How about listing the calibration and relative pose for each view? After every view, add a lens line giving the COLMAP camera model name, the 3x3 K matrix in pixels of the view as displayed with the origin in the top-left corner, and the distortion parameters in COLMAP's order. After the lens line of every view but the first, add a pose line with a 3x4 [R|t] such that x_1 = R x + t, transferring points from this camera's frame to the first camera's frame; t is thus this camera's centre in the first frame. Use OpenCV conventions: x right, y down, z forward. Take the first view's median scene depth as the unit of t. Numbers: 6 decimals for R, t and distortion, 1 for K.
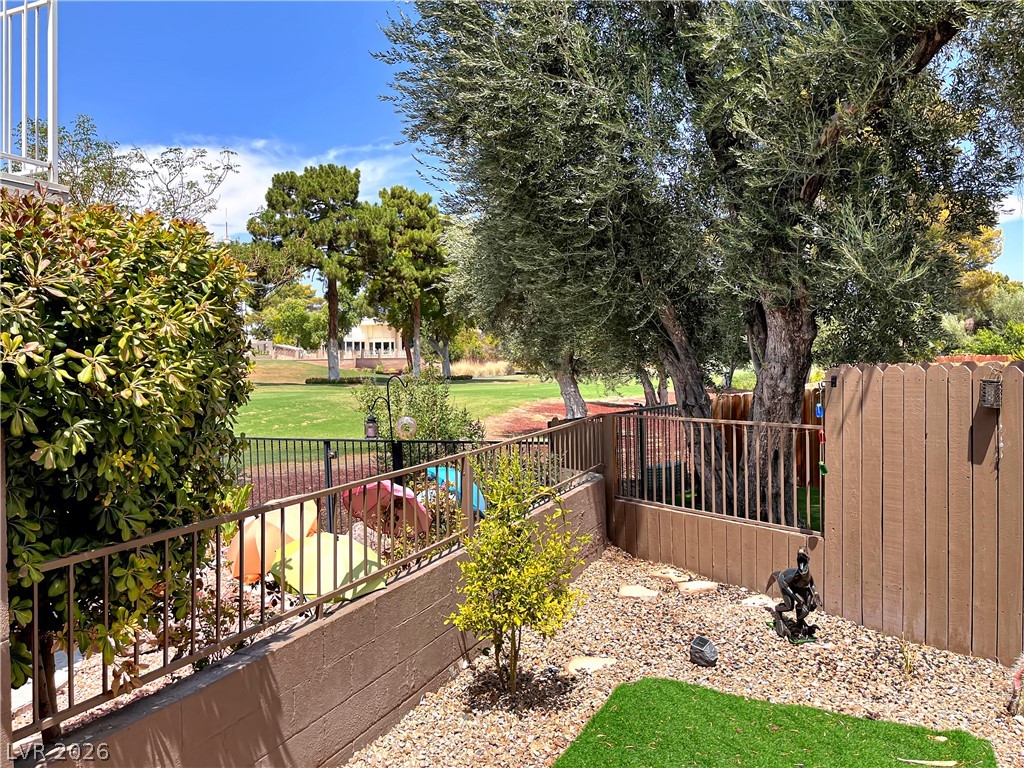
lens RADIAL K [[796.0, 0, 517.1], [0, 796.0, 371.1], [0, 0, 1]] dist [0.043795, -0.045950]
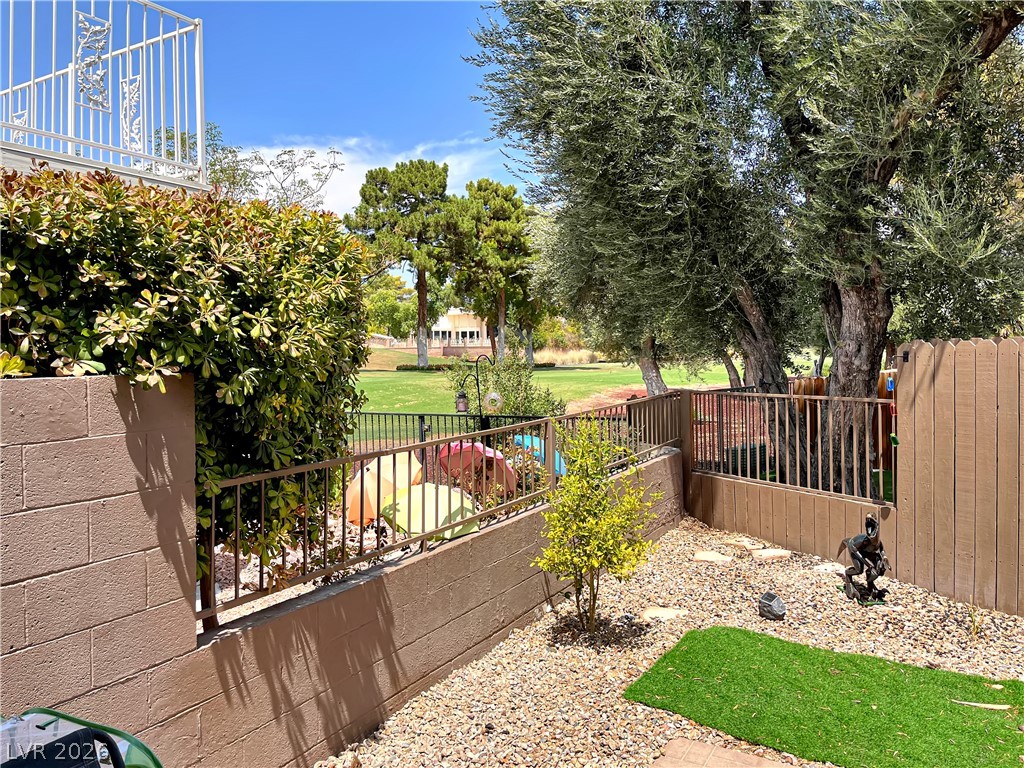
lens RADIAL K [[788.4, 0, 505.9], [0, 788.4, 354.9], [0, 0, 1]] dist [0.045171, -0.057998]
pose [[0.992899, 0.000668, -0.118961, 0.005128], [-0.001415, 0.999980, -0.006192, 0.017994], [0.118954, 0.006317, 0.992880, -0.078651]]
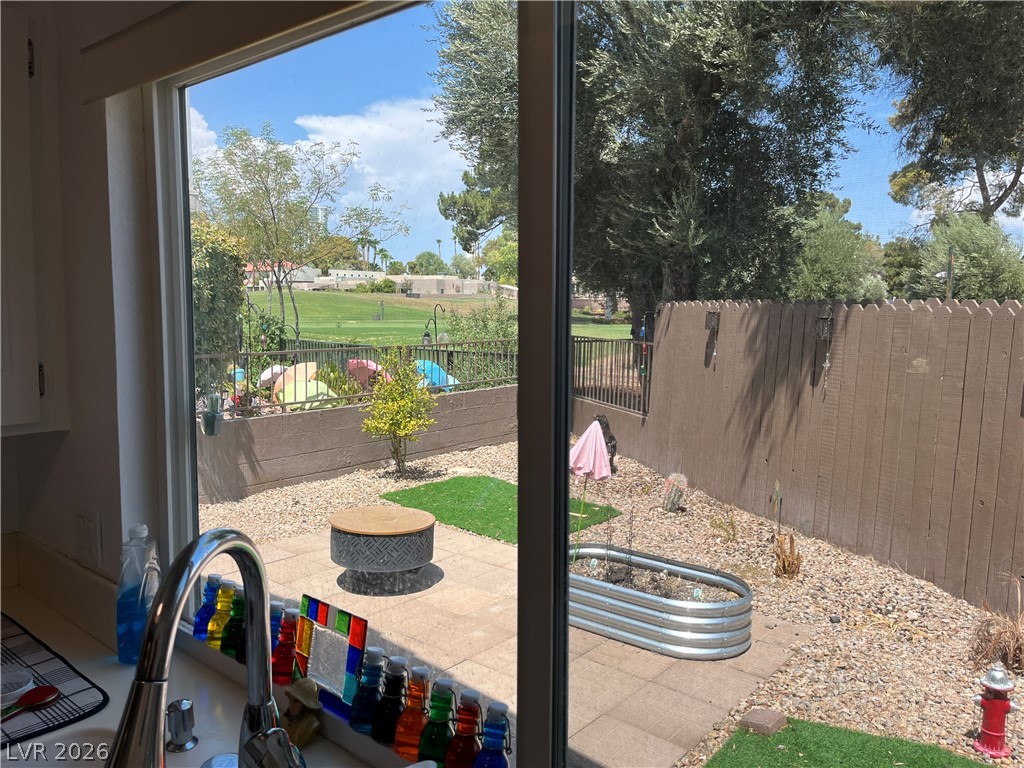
lens RADIAL K [[796.0, 0, 517.1], [0, 796.0, 371.1], [0, 0, 1]] dist [0.043795, -0.045950]
pose [[0.955671, 0.054436, -0.289360, 0.560972], [-0.033936, 0.996576, 0.075403, 0.019003], [0.292474, -0.062240, 0.954246, -0.471158]]
